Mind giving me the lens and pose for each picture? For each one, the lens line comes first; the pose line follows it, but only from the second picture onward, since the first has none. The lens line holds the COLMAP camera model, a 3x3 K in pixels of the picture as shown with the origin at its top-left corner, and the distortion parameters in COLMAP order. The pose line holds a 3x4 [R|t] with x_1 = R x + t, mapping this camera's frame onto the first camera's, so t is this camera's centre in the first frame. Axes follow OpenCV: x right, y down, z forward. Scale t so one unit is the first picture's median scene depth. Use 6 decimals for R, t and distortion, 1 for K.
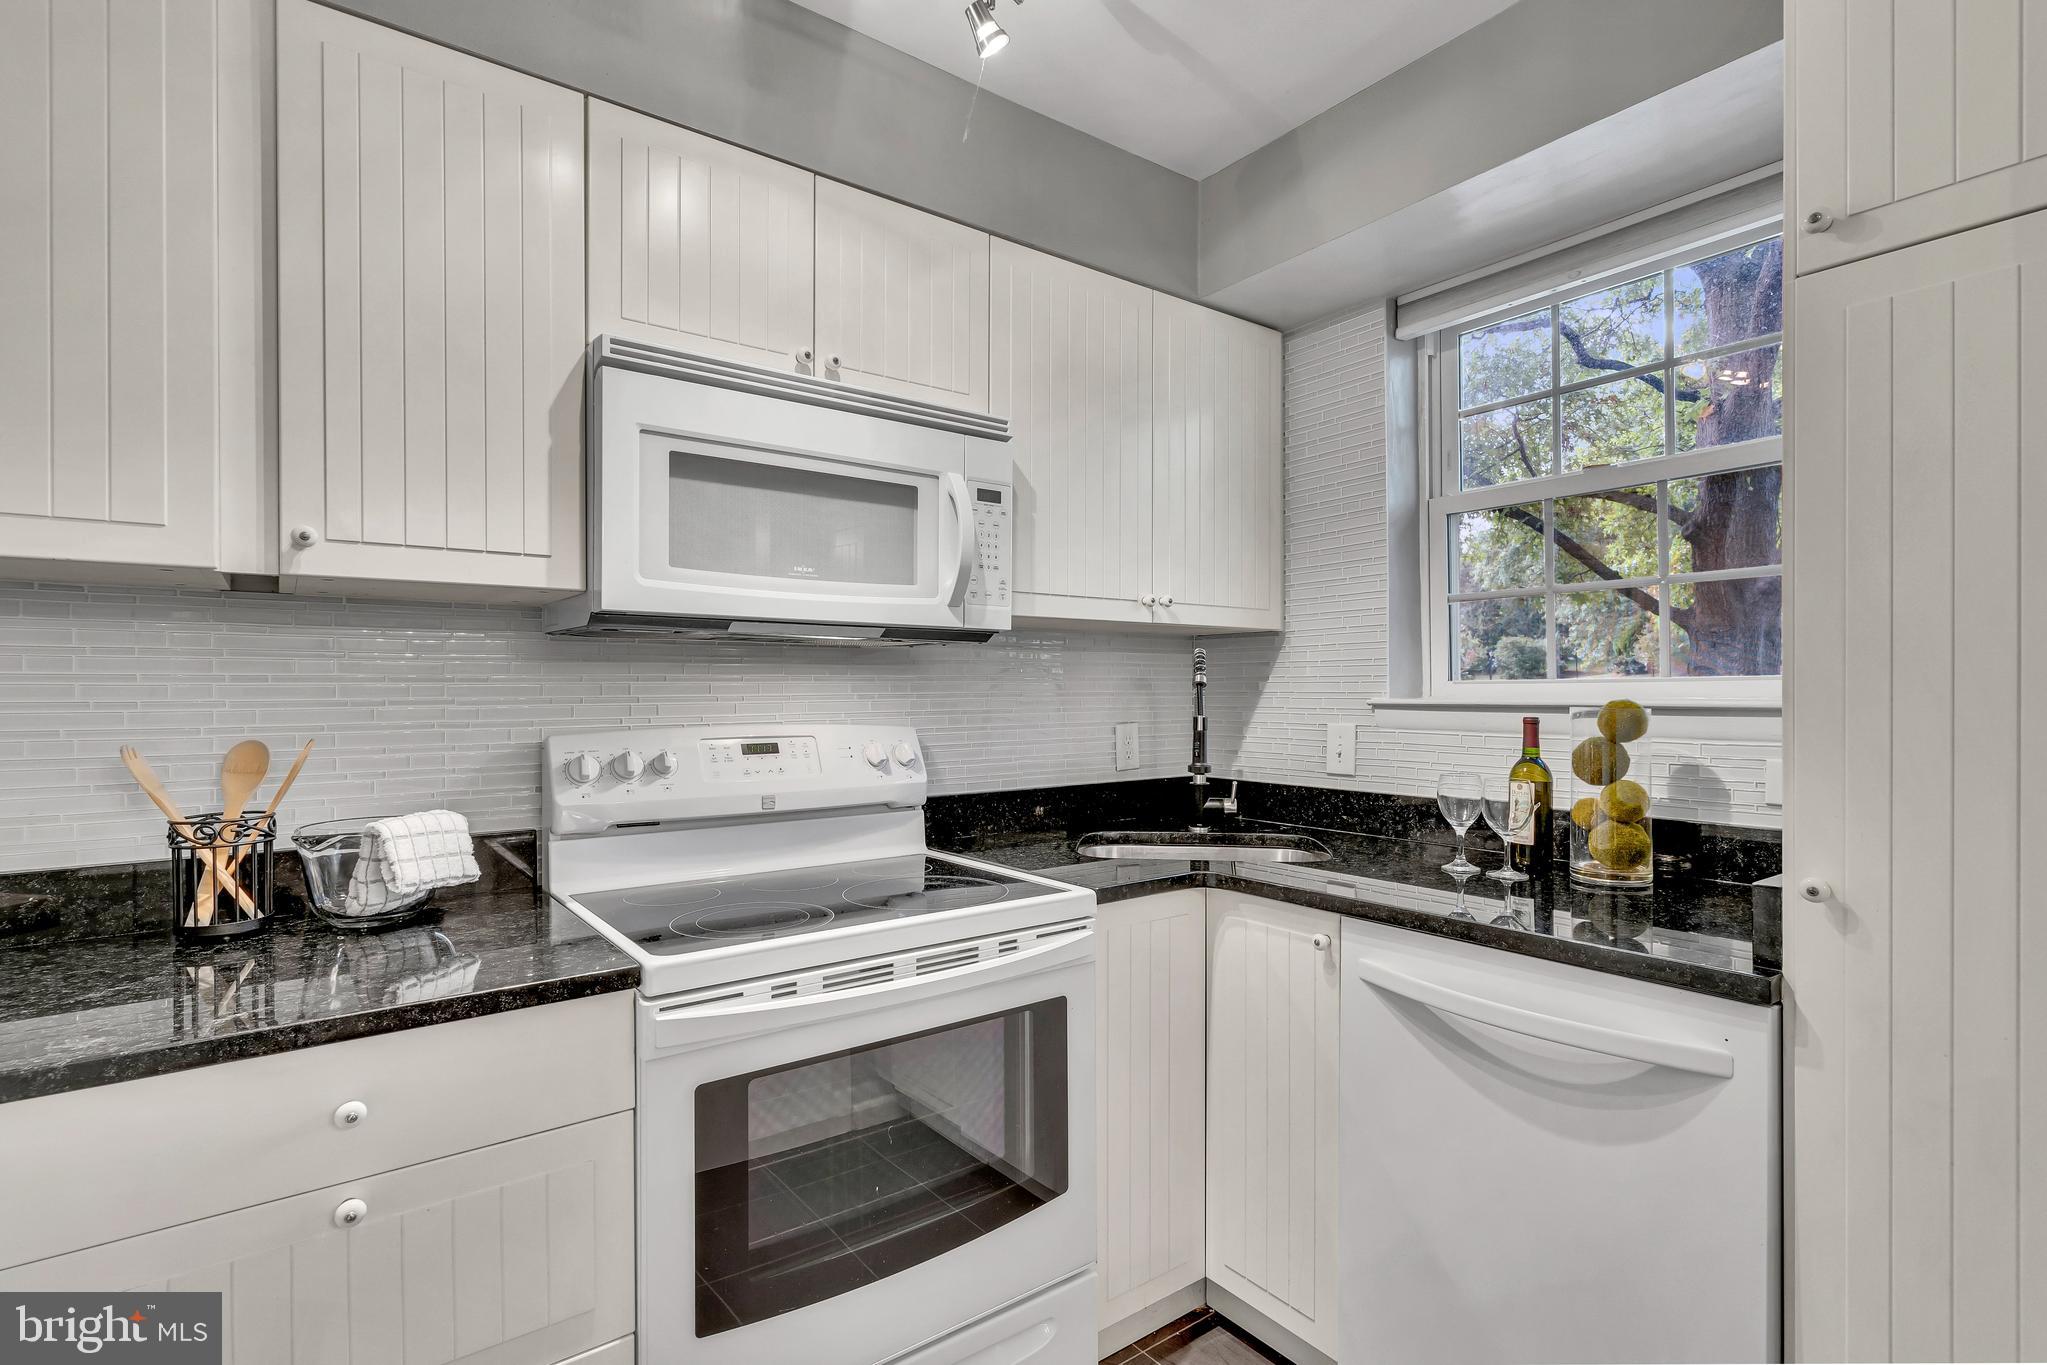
lens RADIAL K [[987.8, 0, 1030.1], [0, 987.8, 687.9], [0, 0, 1]] dist [0.005685, 0.000267]
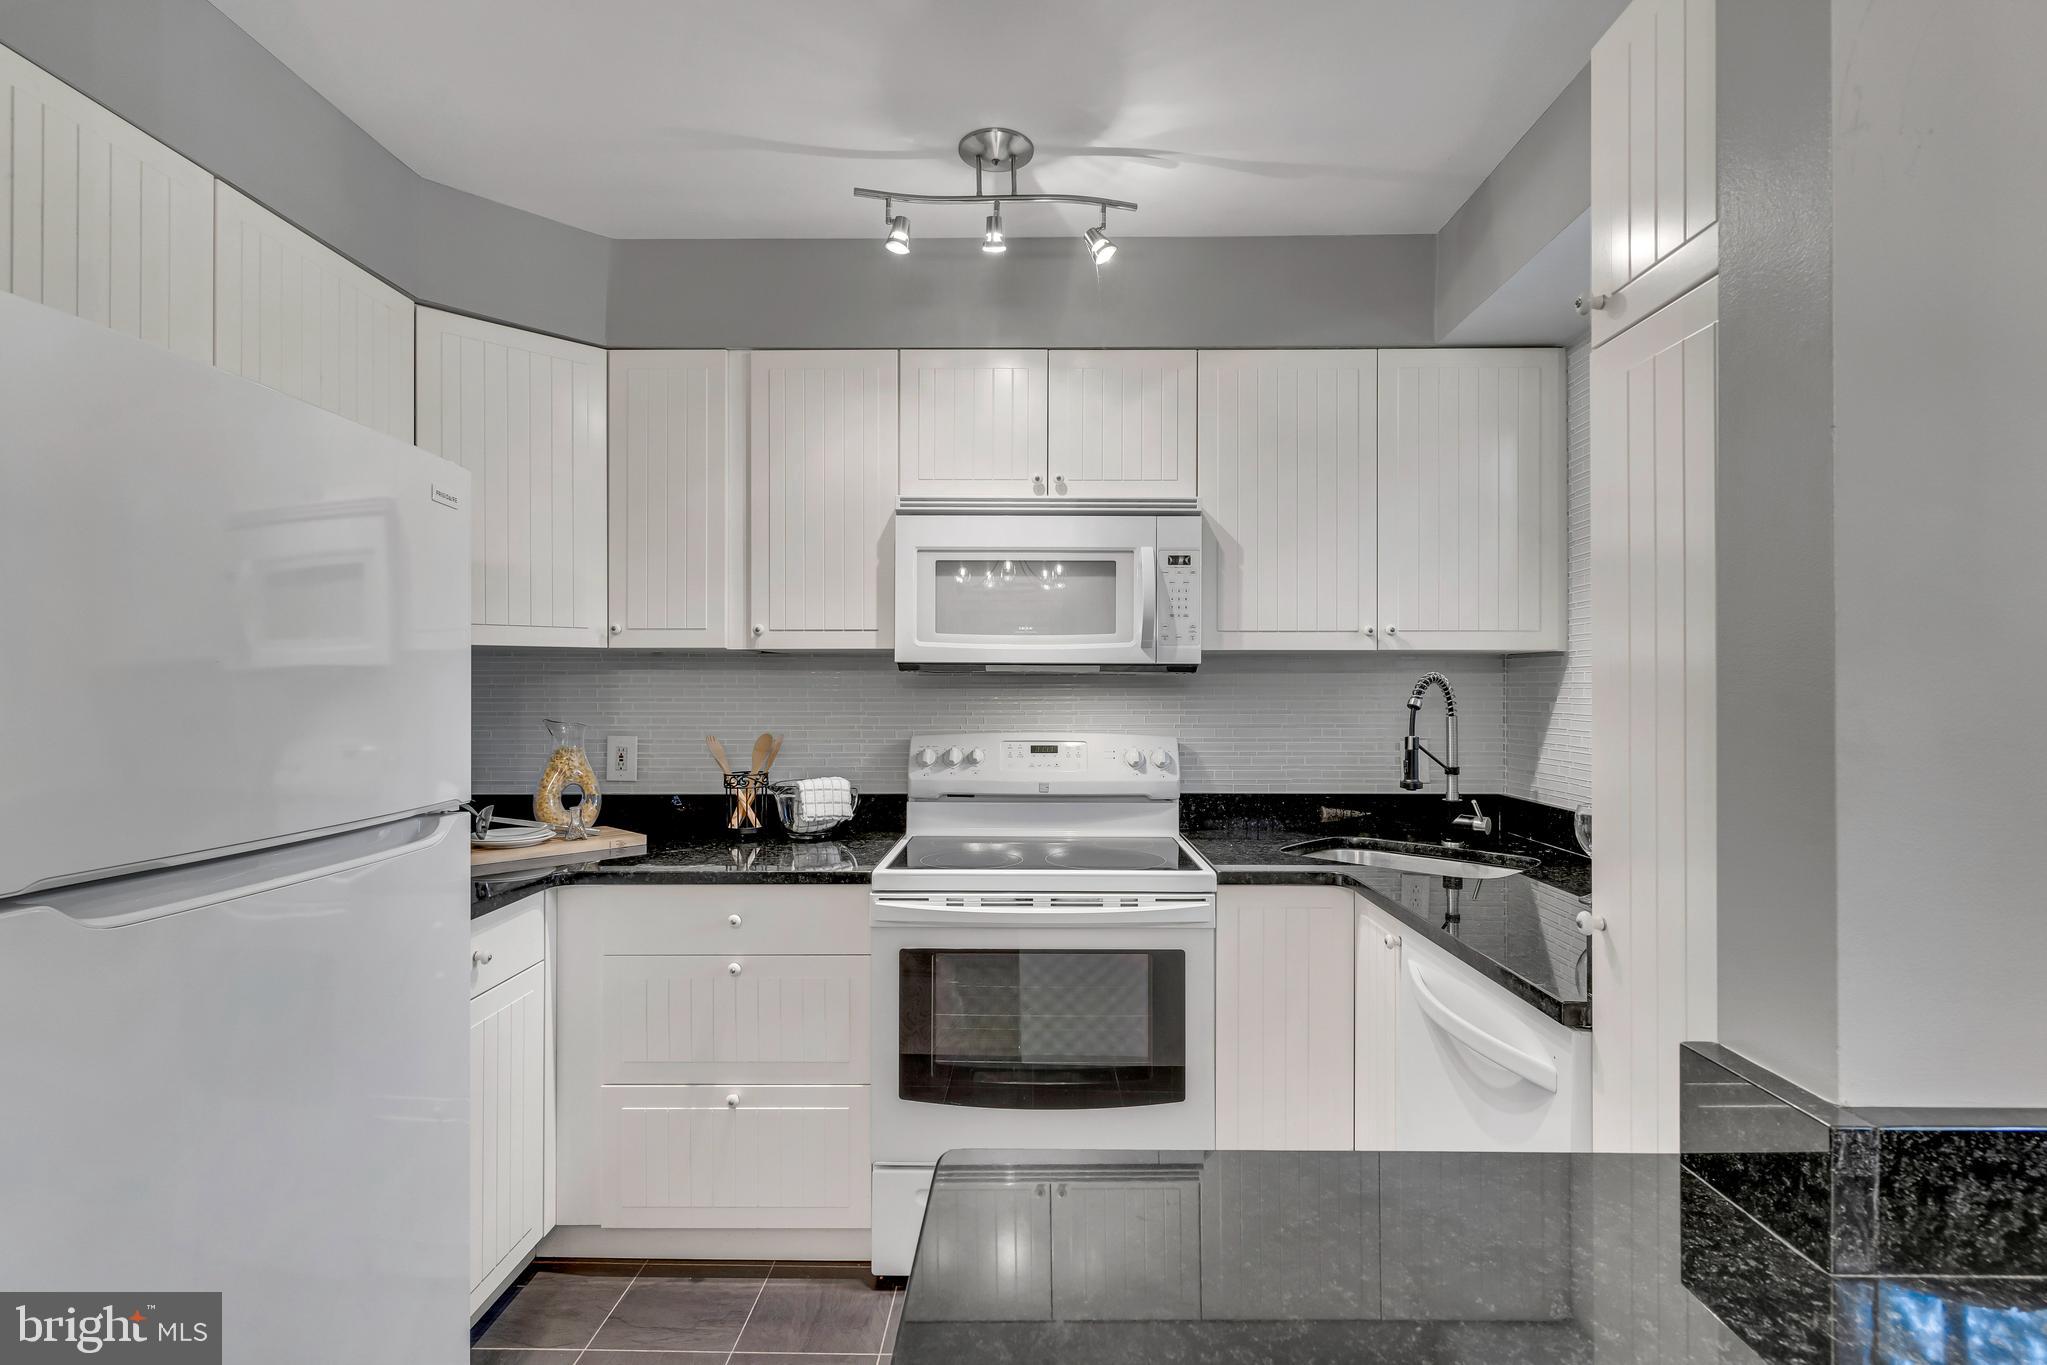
lens RADIAL K [[987.8, 0, 1031.2], [0, 987.8, 677.3], [0, 0, 1]] dist [0.005685, 0.000267]
pose [[0.792680, -0.003013, -0.609631, 0.625839], [-0.001594, 0.999974, -0.007016, -0.034541], [0.609636, 0.006533, 0.792654, -0.144354]]
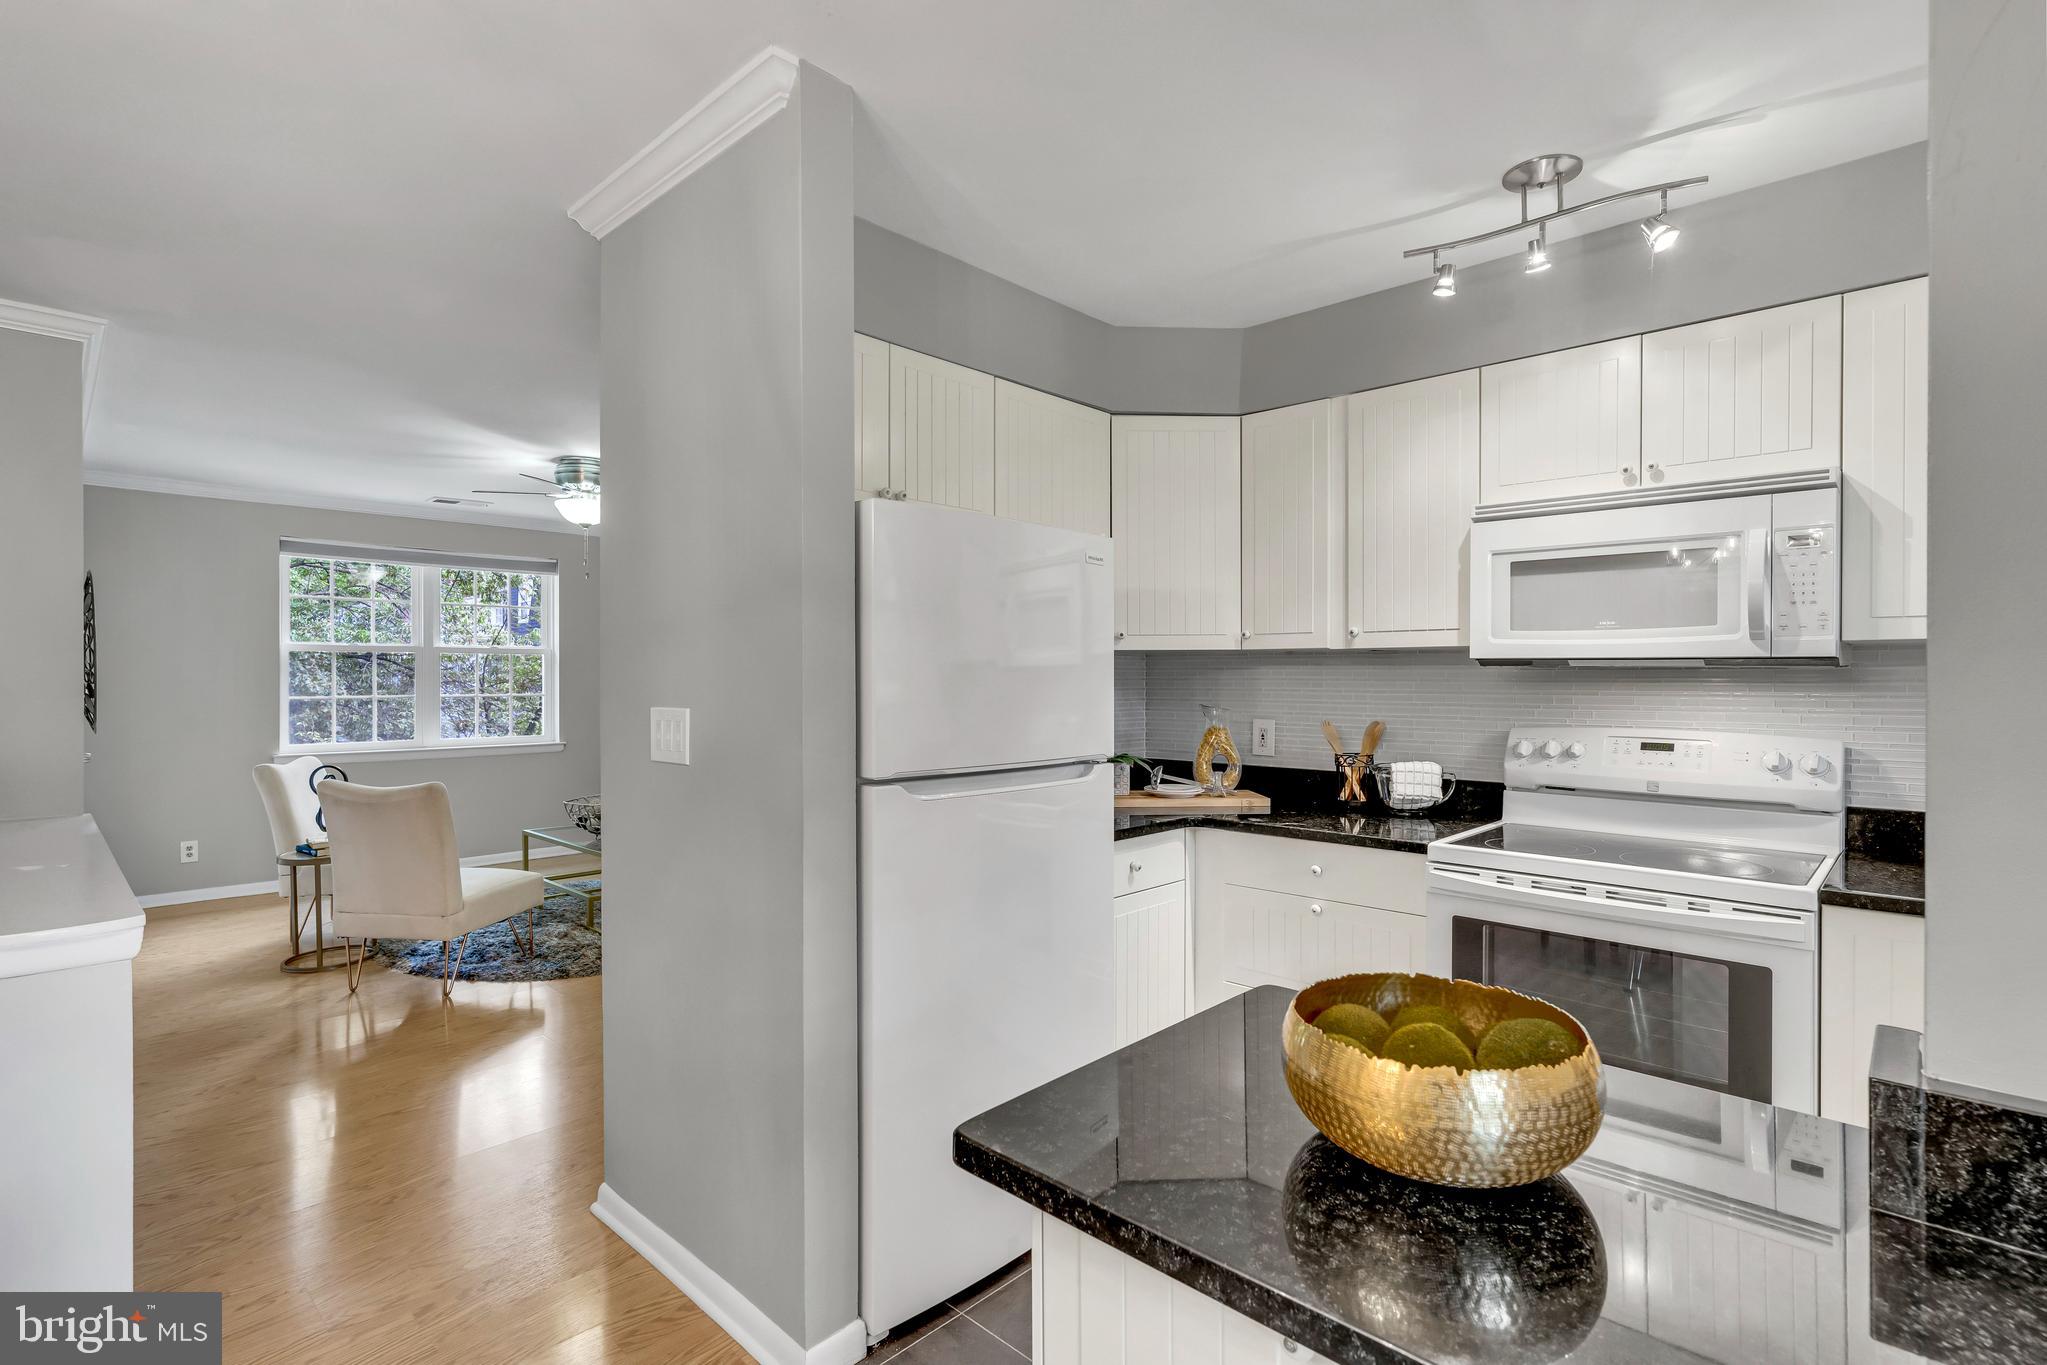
lens RADIAL K [[987.8, 0, 1018.1], [0, 987.8, 677.2], [0, 0, 1]] dist [0.005685, 0.000267]
pose [[0.163230, 0.003826, -0.986581, 1.003547], [-0.001140, 0.999993, 0.003689, -0.041351], [0.986587, 0.000522, 0.163233, -0.092136]]
